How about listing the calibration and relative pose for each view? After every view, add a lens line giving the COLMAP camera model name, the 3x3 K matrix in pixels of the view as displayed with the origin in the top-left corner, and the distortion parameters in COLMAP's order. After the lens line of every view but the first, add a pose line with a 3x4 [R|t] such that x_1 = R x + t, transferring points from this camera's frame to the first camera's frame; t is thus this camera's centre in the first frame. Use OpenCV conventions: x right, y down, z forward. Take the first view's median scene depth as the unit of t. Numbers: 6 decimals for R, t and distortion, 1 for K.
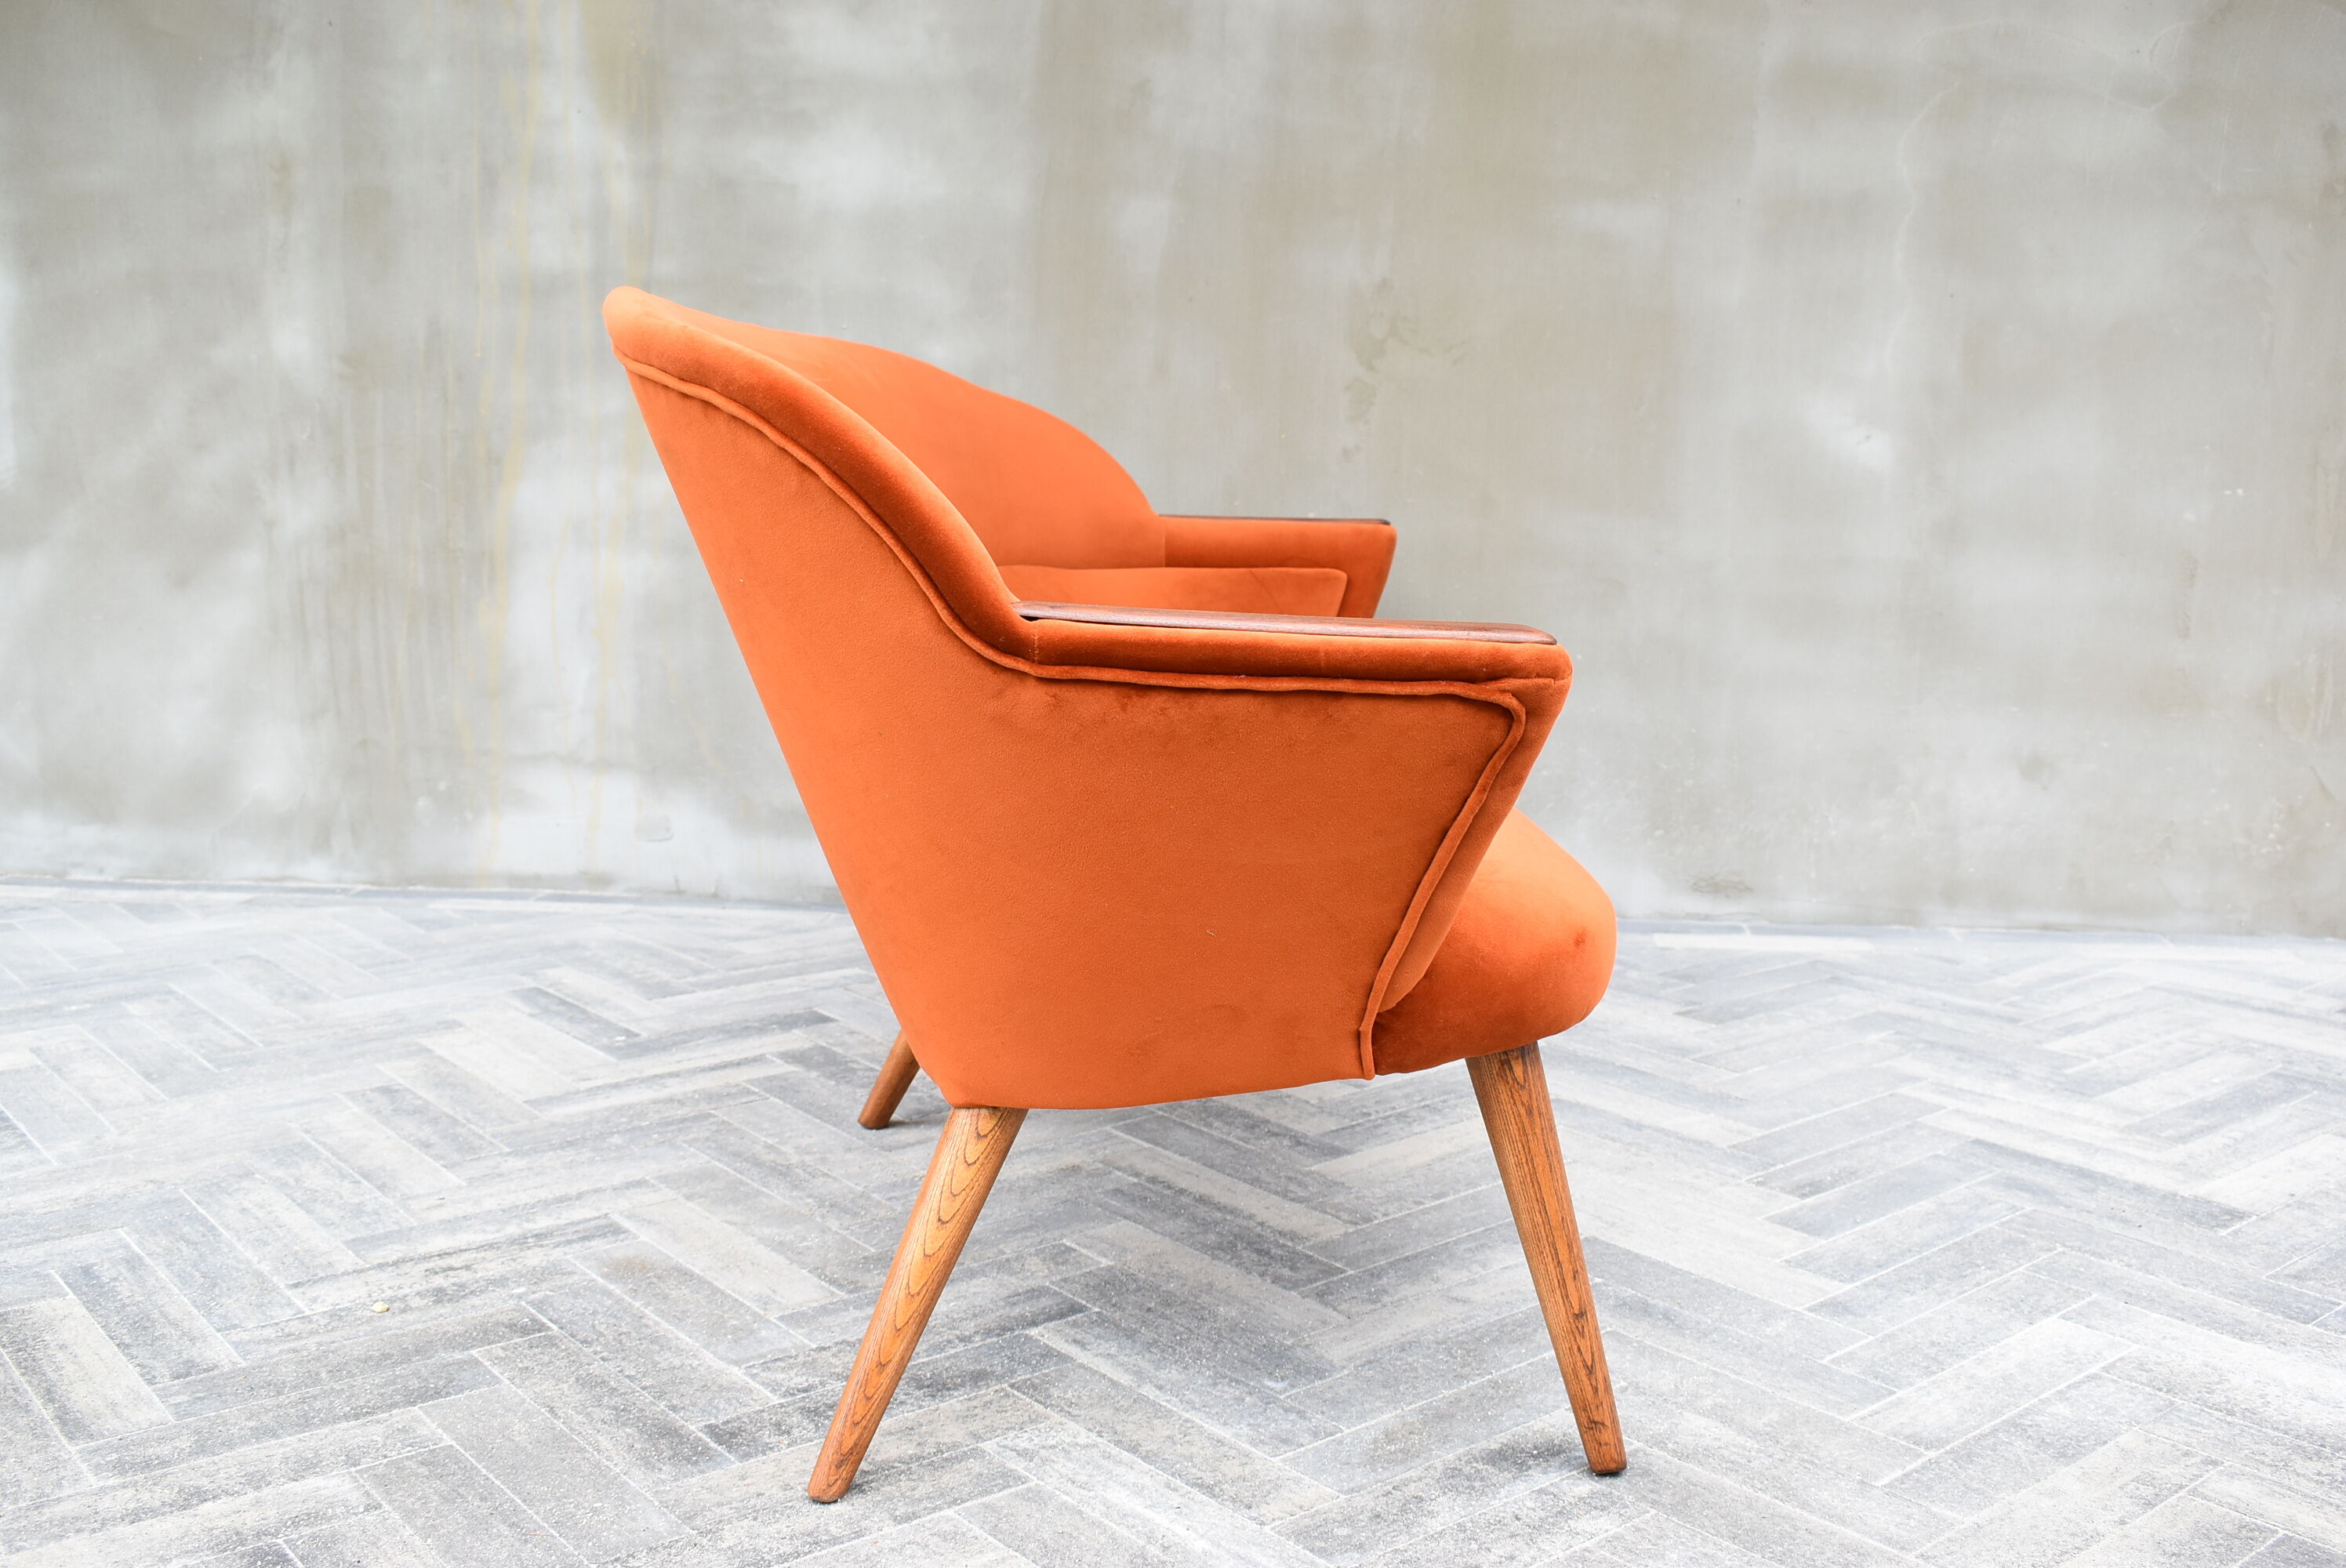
lens RADIAL K [[2267.5, 0, 1186.3], [0, 2267.5, 796.3], [0, 0, 1]] dist [-0.073867, 0.000000]
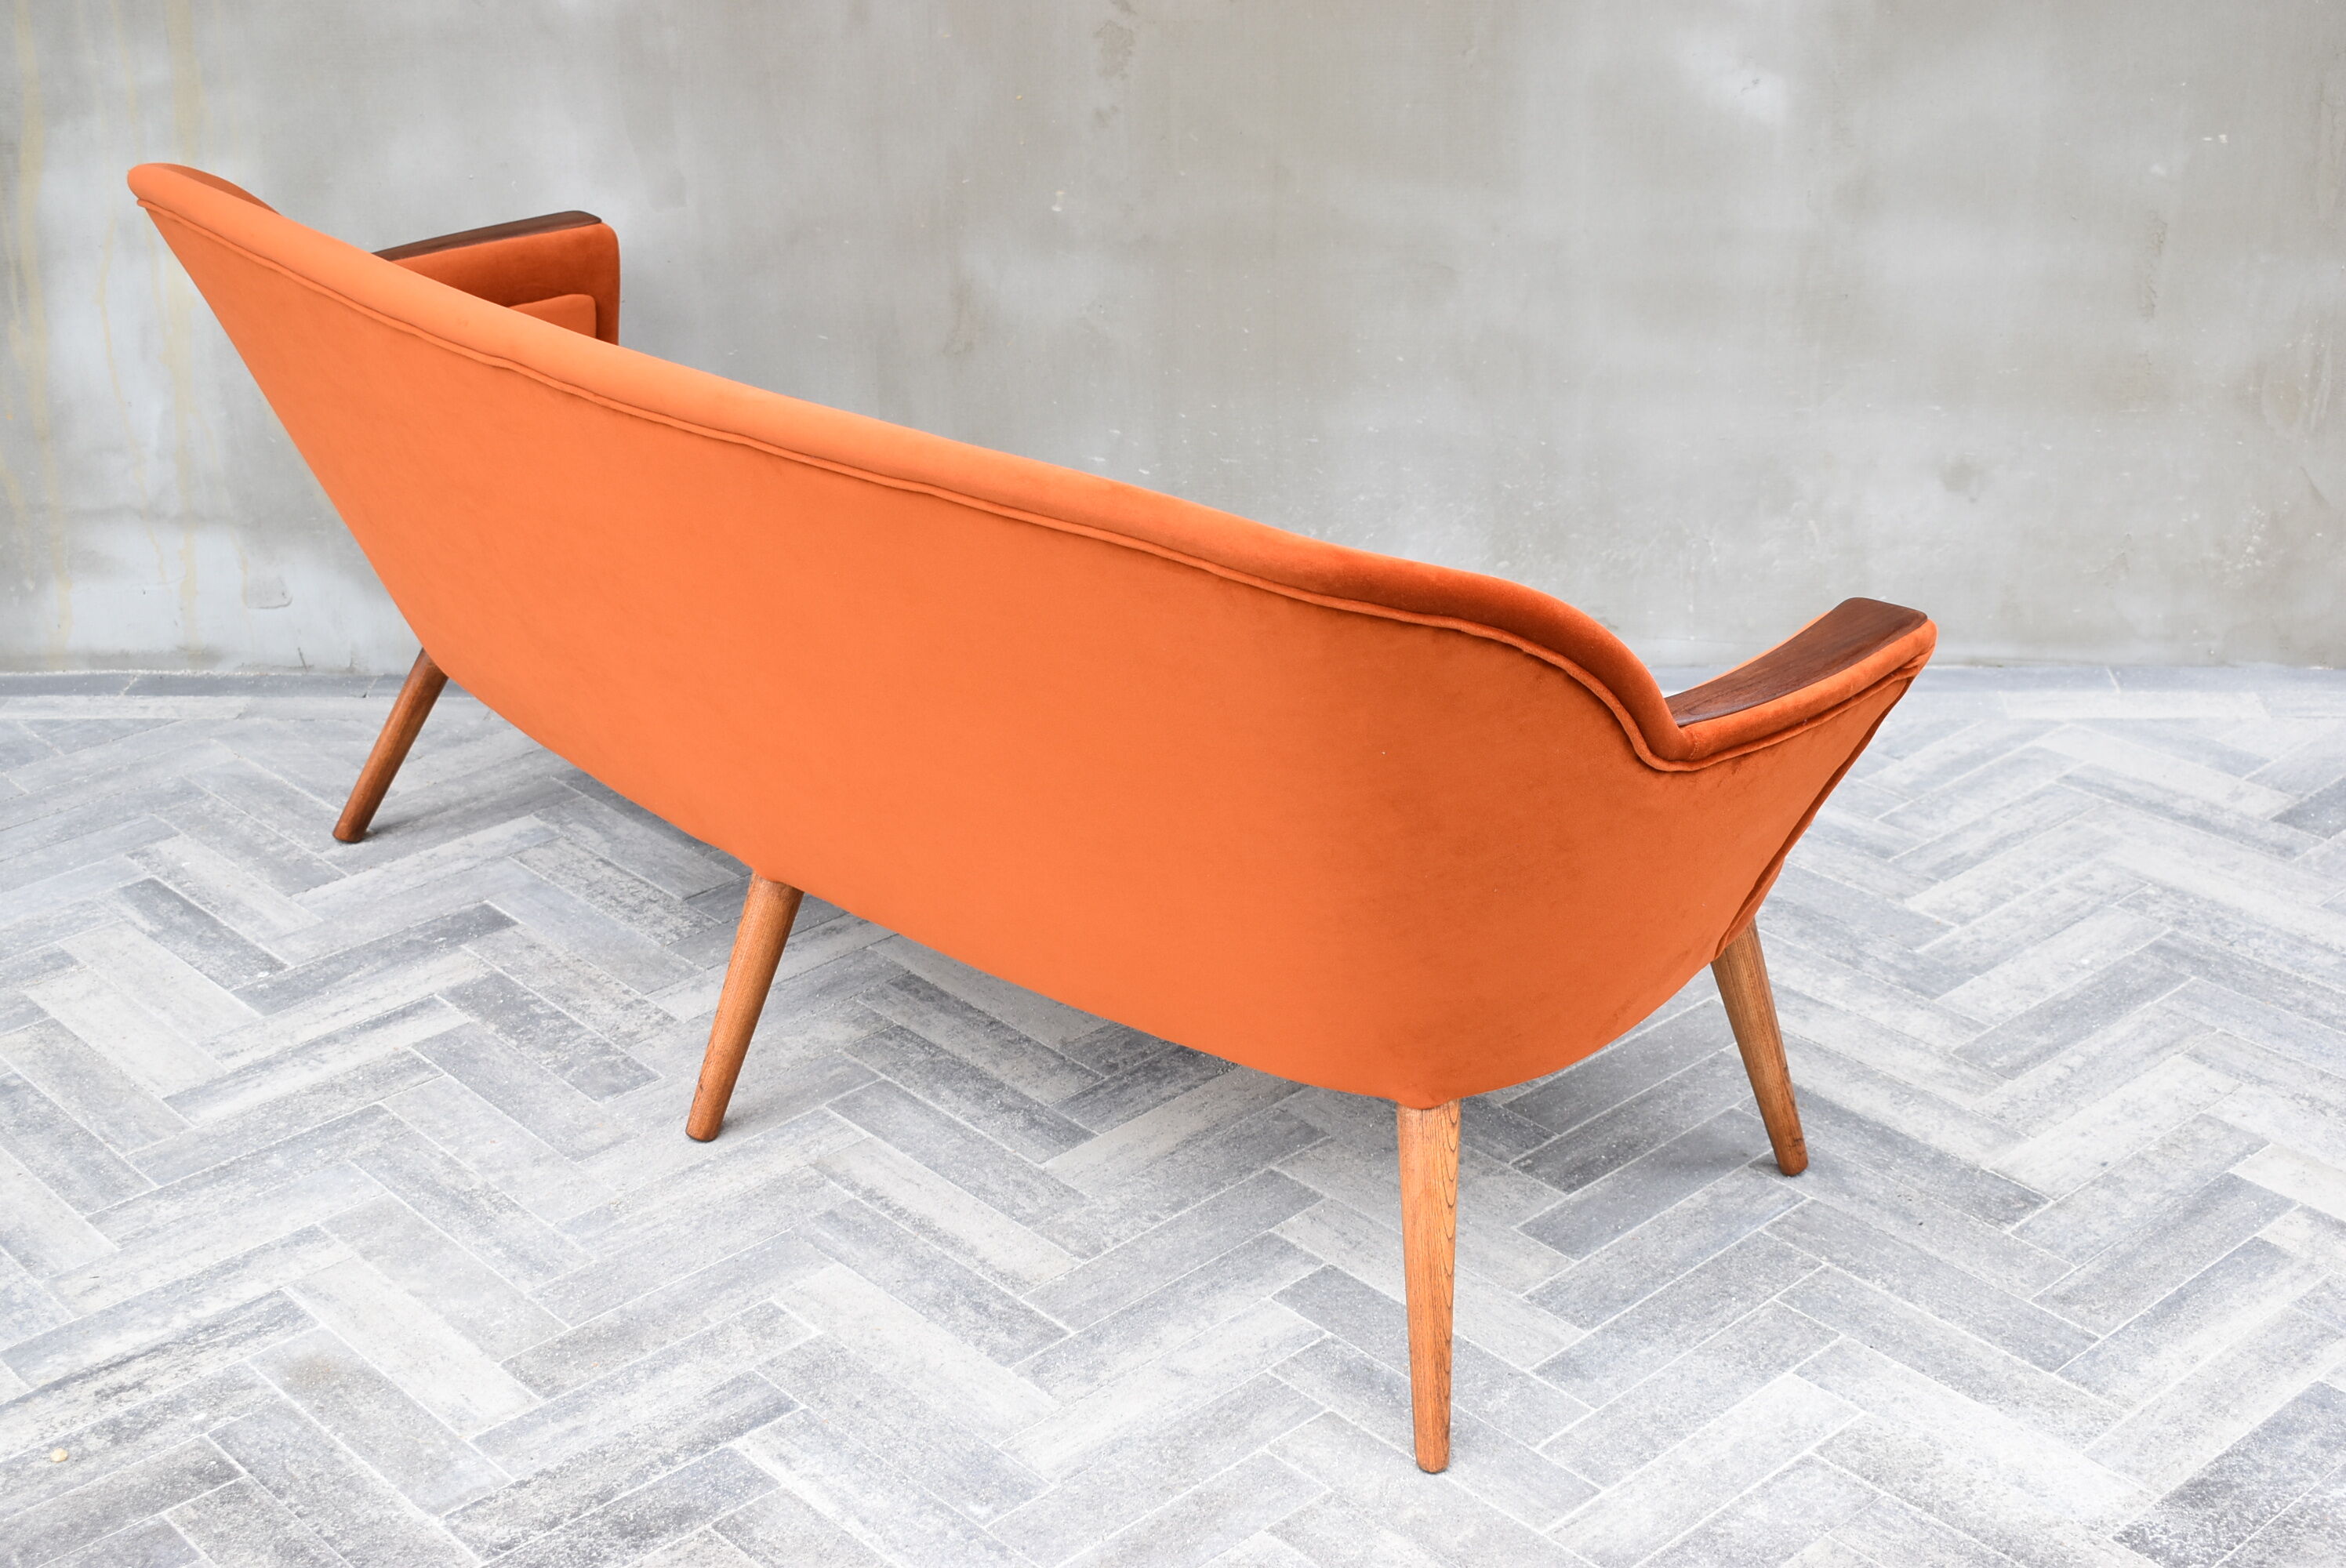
lens RADIAL K [[3328.0, 0, 1179.0], [0, 3328.0, 790.7], [0, 0, 1]] dist [-0.030413, 0.000000]
pose [[0.998436, -0.045977, 0.031813, 0.069797], [0.036127, 0.964792, 0.260522, -0.312529], [-0.042671, -0.258966, 0.964944, -0.250582]]
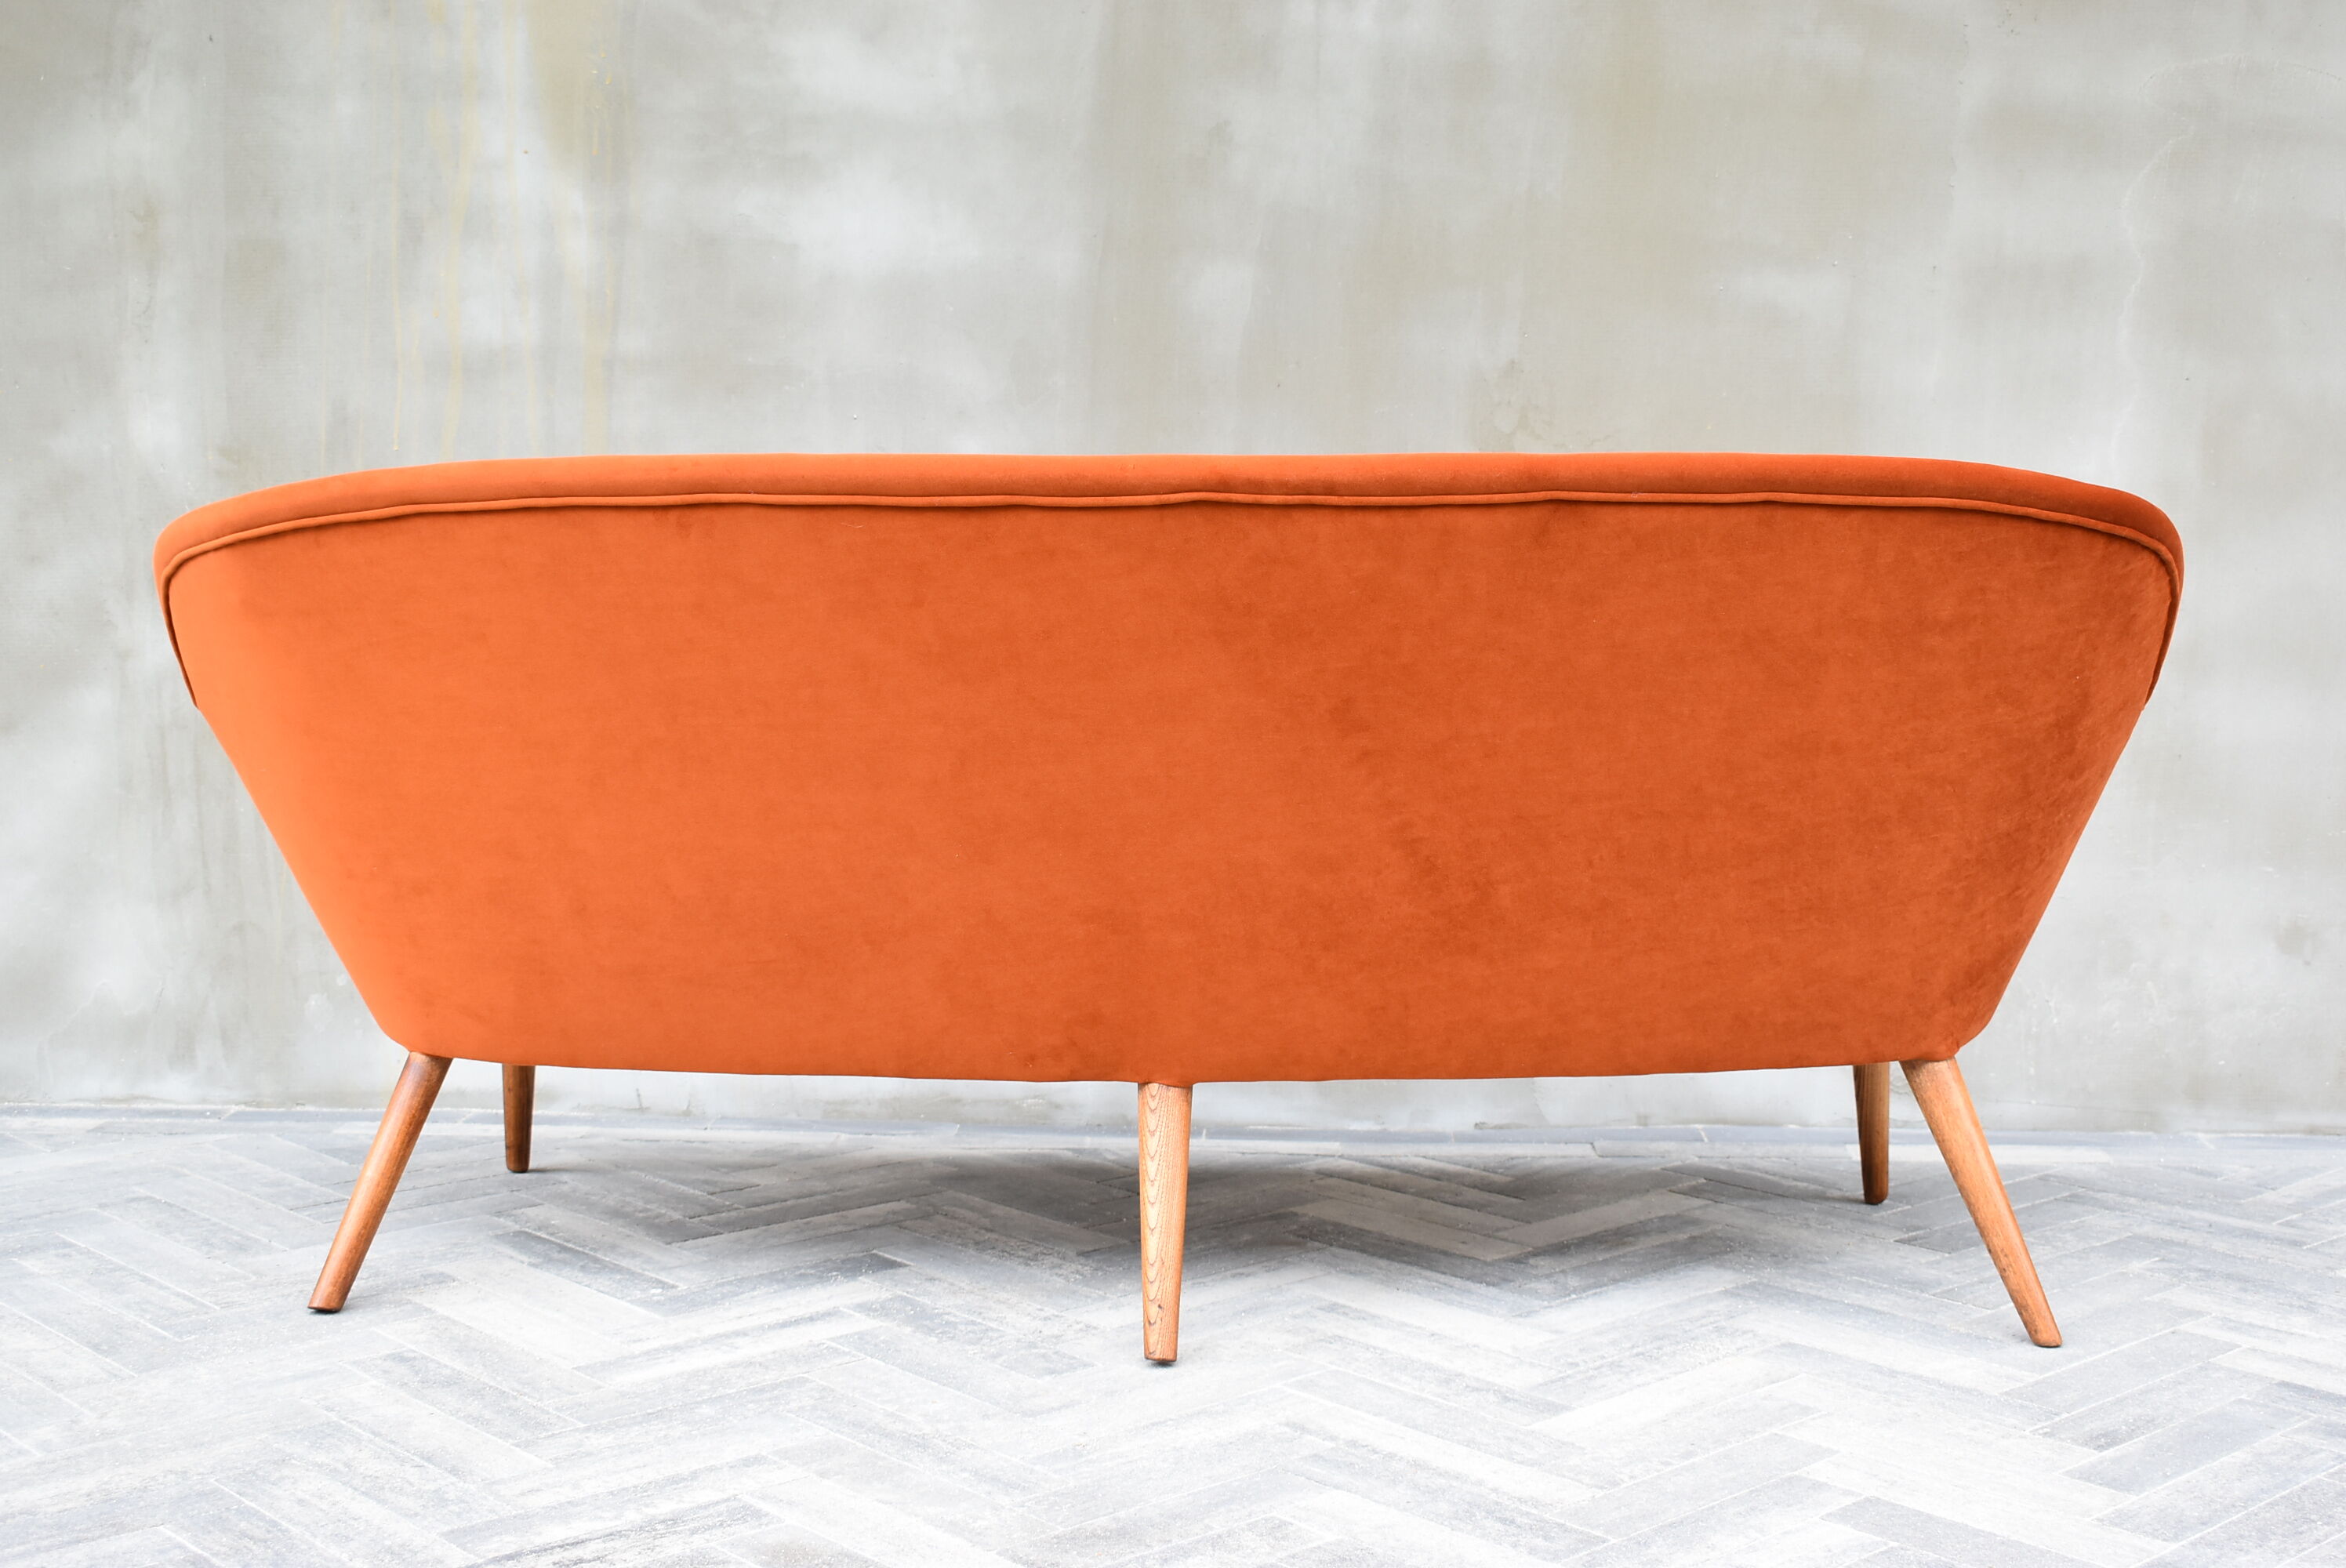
lens RADIAL K [[3082.1, 0, 1185.3], [0, 3082.1, 814.9], [0, 0, 1]] dist [-0.039674, 0.000000]
pose [[0.998647, -0.008098, 0.051369, -0.126507], [0.010429, 0.998921, -0.045263, -0.016013], [-0.050947, 0.045738, 0.997653, -0.163564]]
